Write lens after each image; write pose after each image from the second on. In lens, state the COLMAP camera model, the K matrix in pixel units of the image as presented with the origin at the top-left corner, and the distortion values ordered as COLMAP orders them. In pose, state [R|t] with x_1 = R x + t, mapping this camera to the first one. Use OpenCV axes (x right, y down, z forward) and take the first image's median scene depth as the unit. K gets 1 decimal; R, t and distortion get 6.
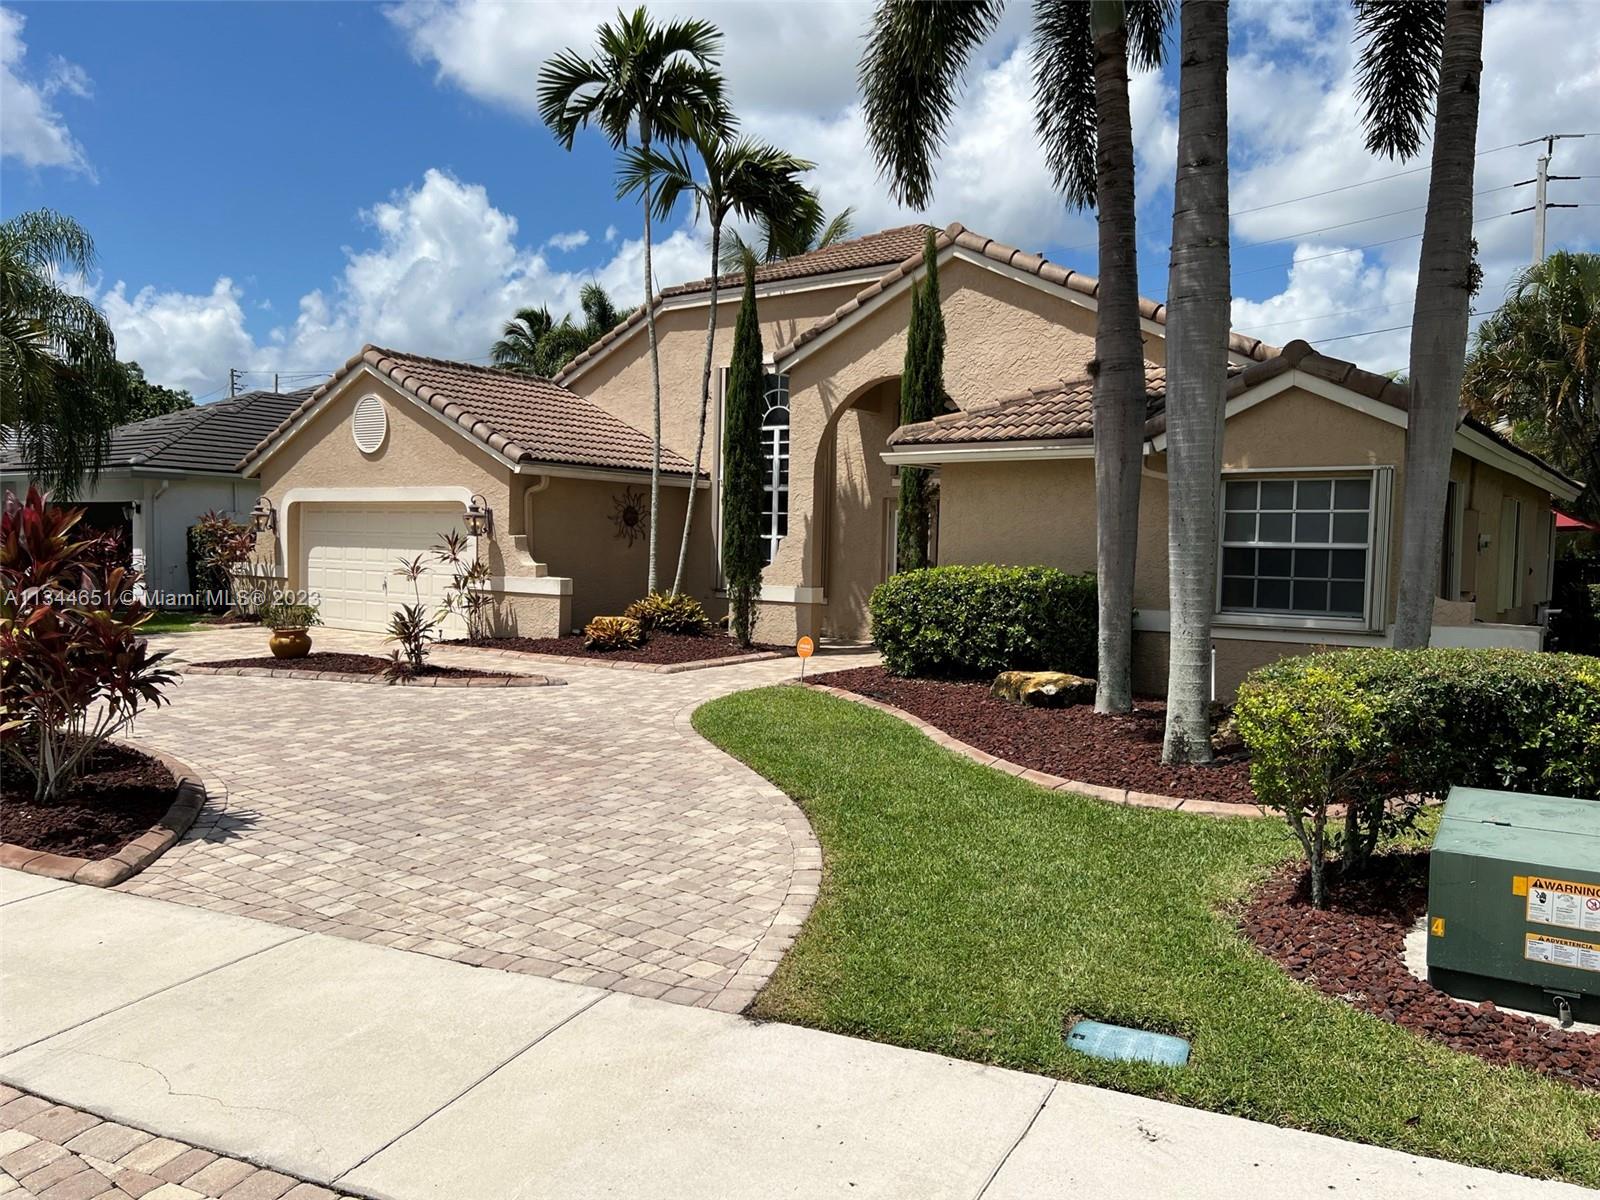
lens RADIAL K [[1204.4, 0, 810.7], [0, 1204.4, 617.0], [0, 0, 1]] dist [0.071527, -0.081925]
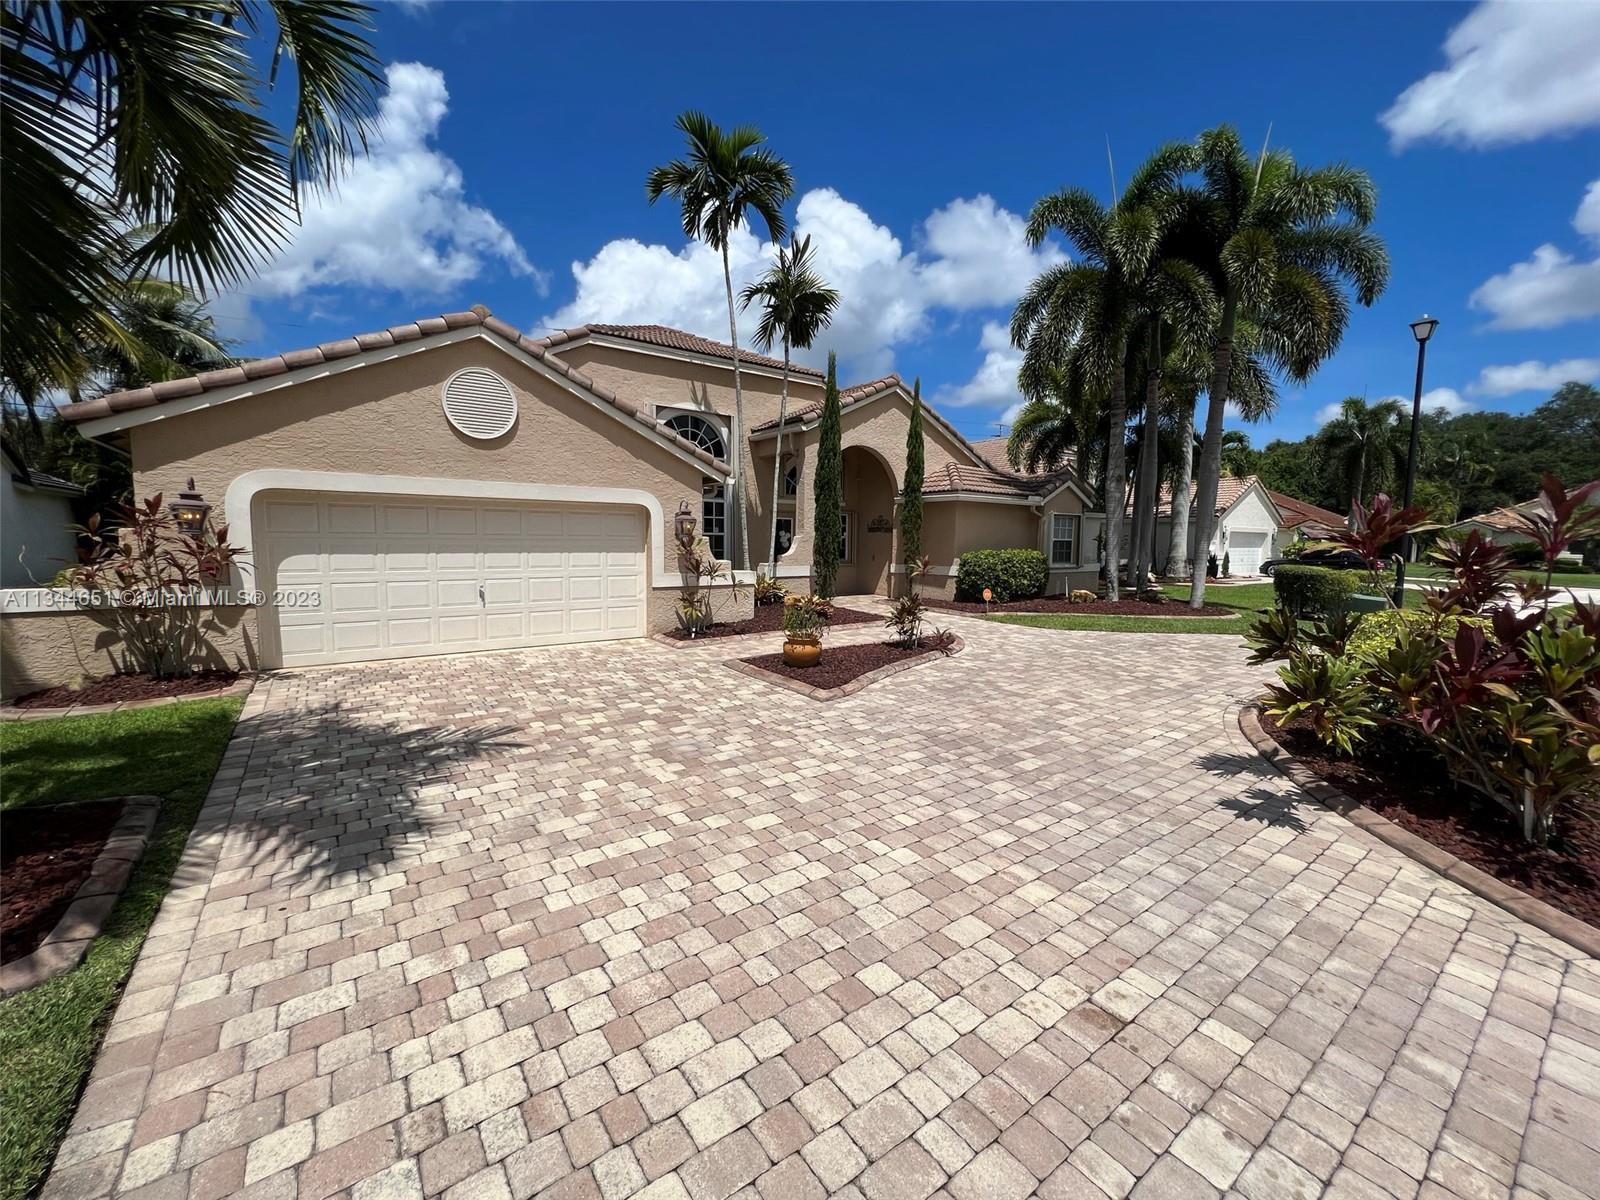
lens RADIAL K [[643.8, 0, 803.3], [0, 643.8, 599.2], [0, 0, 1]] dist [-0.001821, 0.001184]
pose [[0.284986, -0.108412, 0.952381, -0.834366], [0.051069, 0.993889, 0.097856, -0.065508], [-0.957170, 0.020750, 0.288781, 0.754747]]
